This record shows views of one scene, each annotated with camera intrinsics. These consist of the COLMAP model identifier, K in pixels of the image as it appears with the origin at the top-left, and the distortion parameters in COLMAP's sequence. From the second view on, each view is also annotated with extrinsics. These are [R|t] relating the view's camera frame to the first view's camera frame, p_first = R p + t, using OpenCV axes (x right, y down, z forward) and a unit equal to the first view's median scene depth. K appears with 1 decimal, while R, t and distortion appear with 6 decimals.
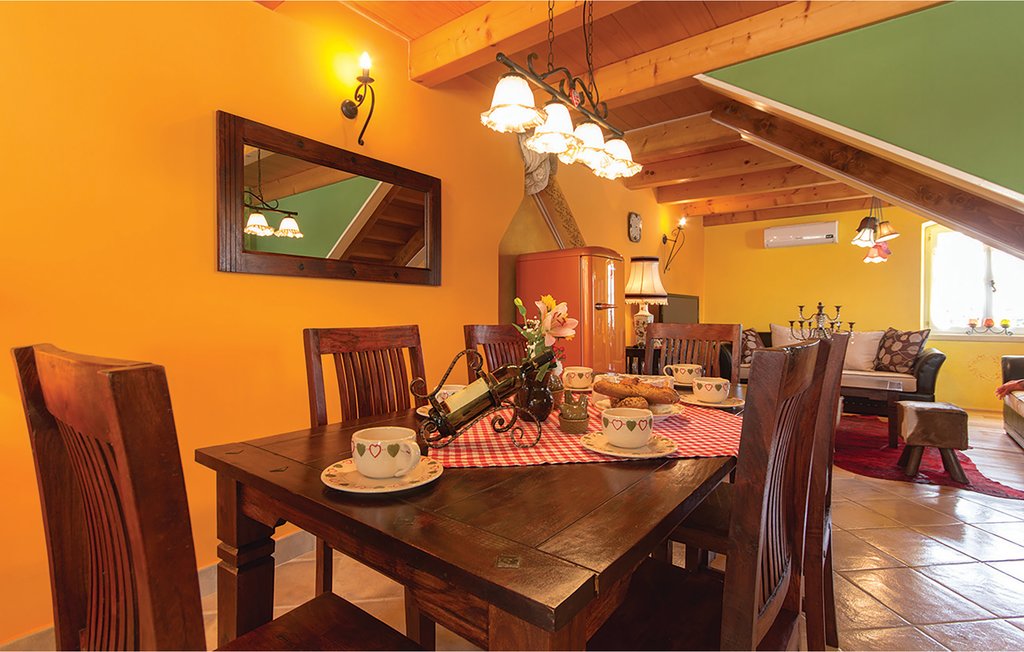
lens RADIAL K [[483.7, 0, 514.1], [0, 483.7, 322.1], [0, 0, 1]] dist [0.010322, 0.000682]
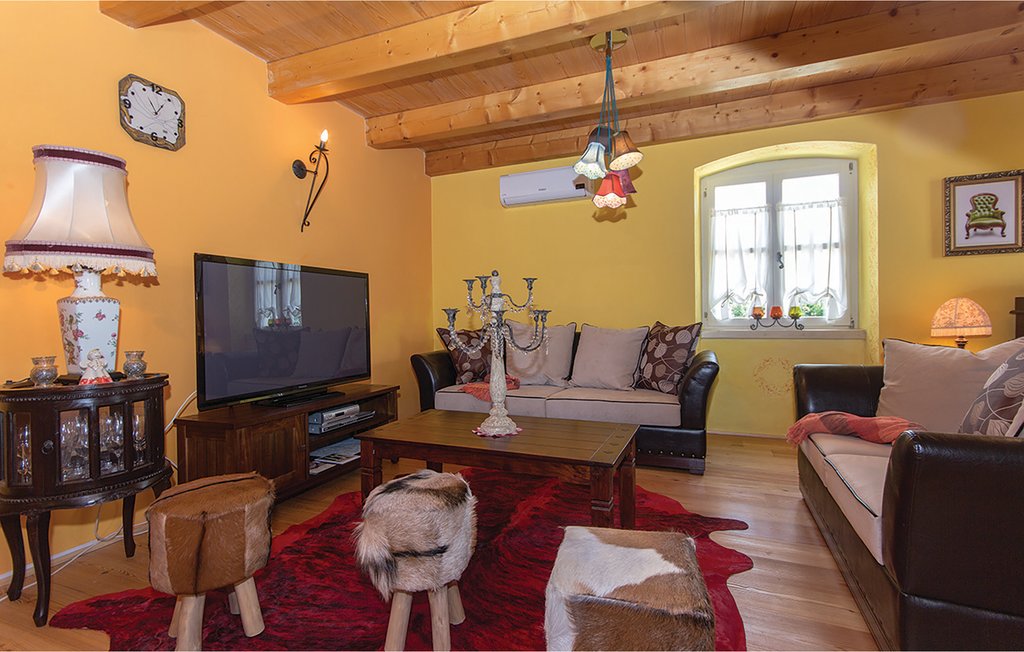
lens RADIAL K [[483.7, 0, 514.1], [0, 483.7, 322.1], [0, 0, 1]] dist [0.010322, 0.000682]
pose [[0.963628, -0.017675, 0.266661, 0.435775], [0.019496, 0.999801, -0.004183, 0.011742], [-0.266534, 0.009229, 0.963781, 0.442196]]
